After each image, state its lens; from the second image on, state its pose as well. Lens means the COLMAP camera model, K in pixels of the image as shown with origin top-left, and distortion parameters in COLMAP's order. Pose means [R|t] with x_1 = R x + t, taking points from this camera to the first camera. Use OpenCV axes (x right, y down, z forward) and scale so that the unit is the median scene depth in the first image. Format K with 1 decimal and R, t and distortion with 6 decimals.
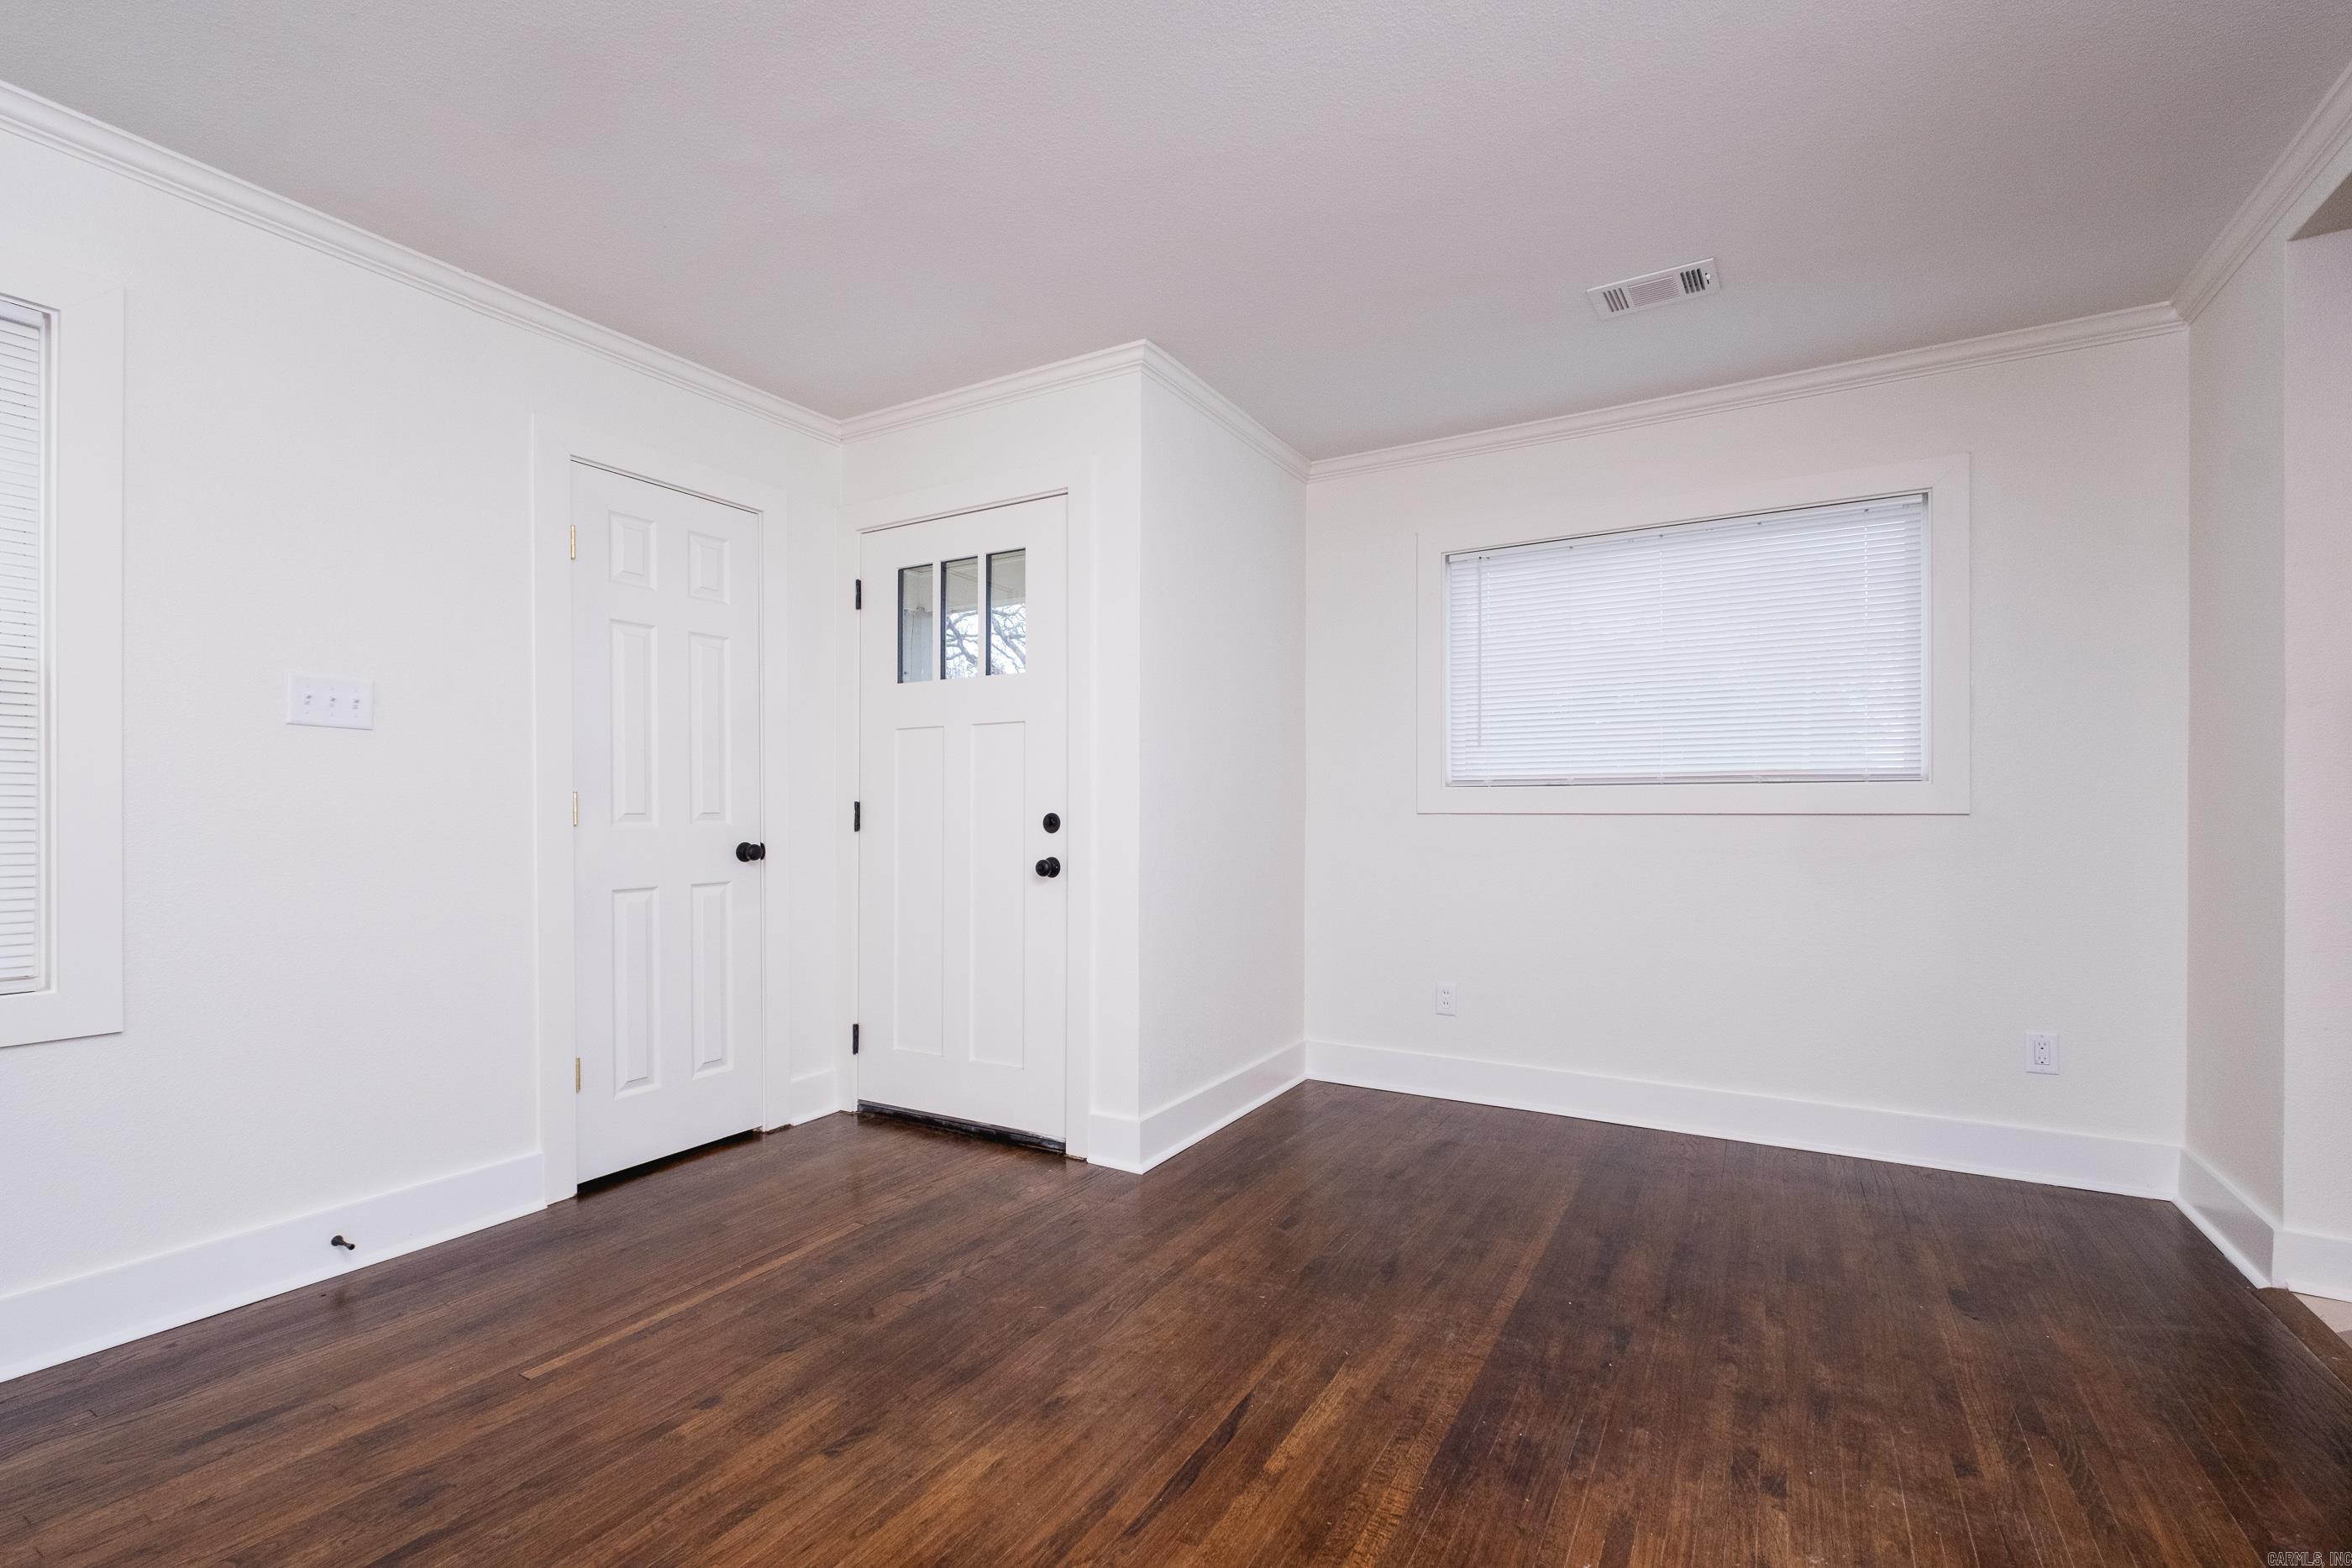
lens RADIAL K [[1018.0, 0, 1169.7], [0, 1018.0, 812.9], [0, 0, 1]] dist [0.001917, -0.000244]
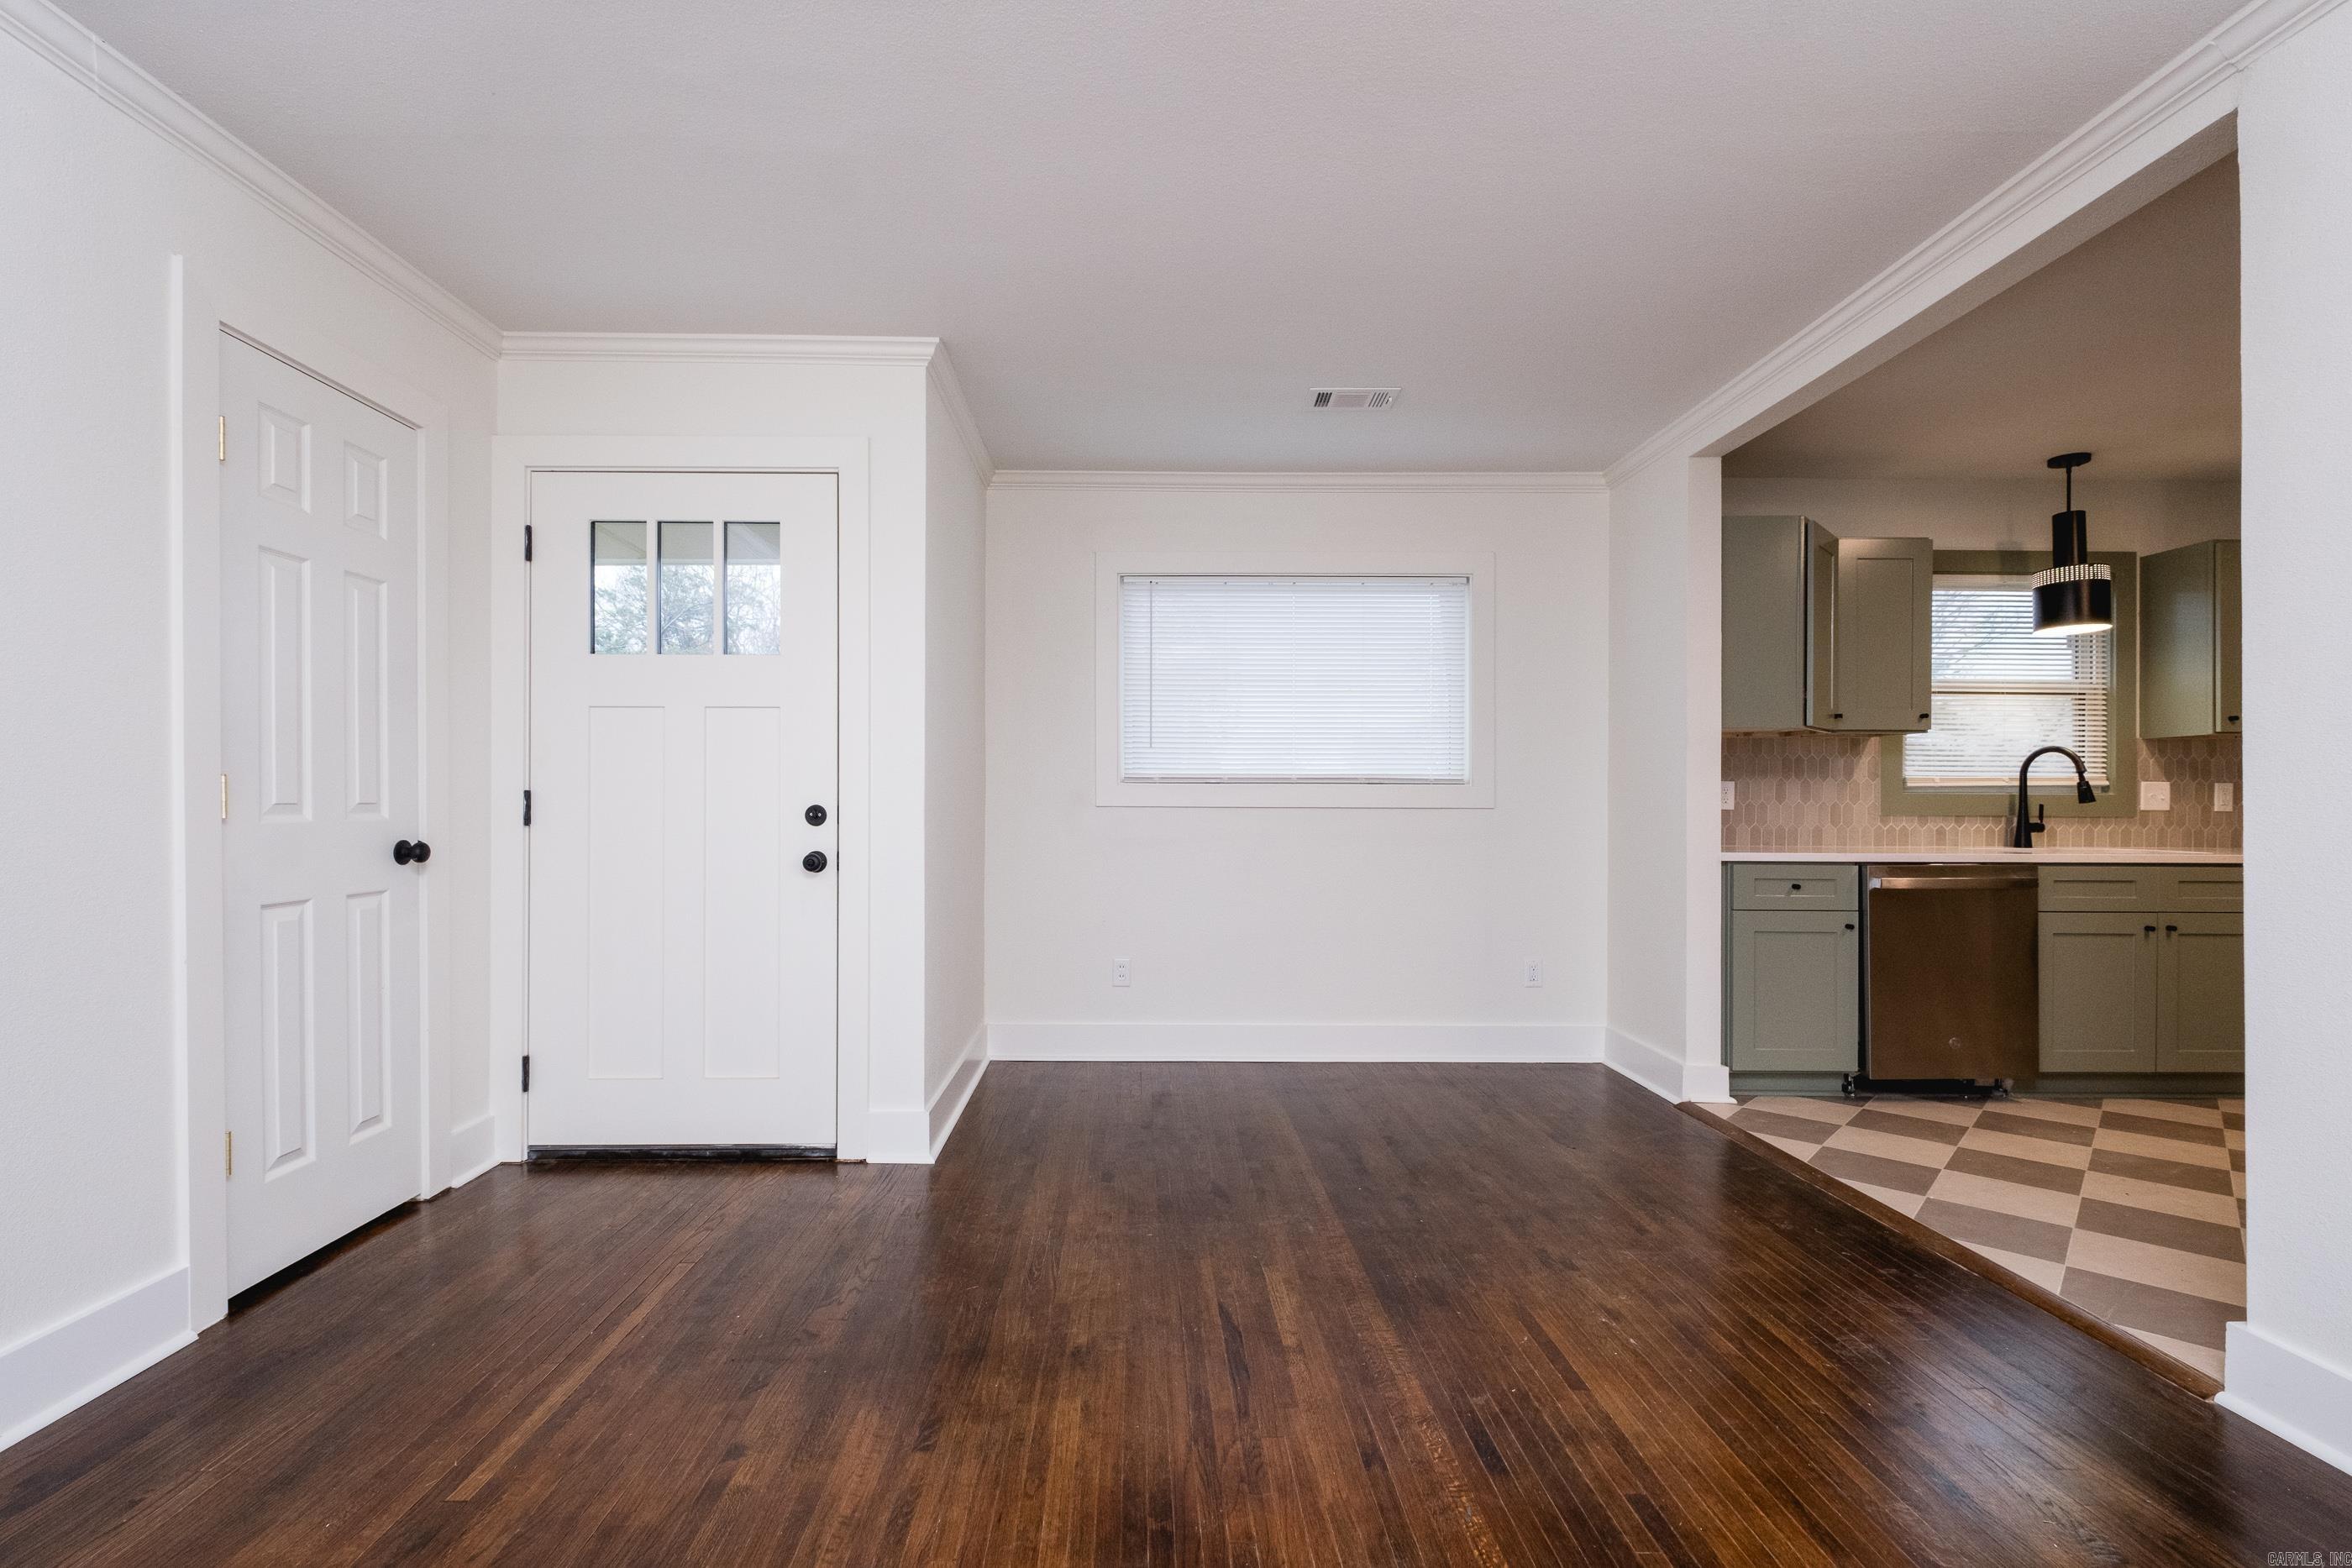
lens RADIAL K [[1041.2, 0, 1130.2], [0, 1041.2, 800.5], [0, 0, 1]] dist [0.000159, -0.001006]
pose [[0.862258, 0.006119, 0.506432, -0.391559], [-0.003794, 0.999977, -0.005624, 0.000329], [-0.506455, 0.002928, 0.862262, 0.011305]]
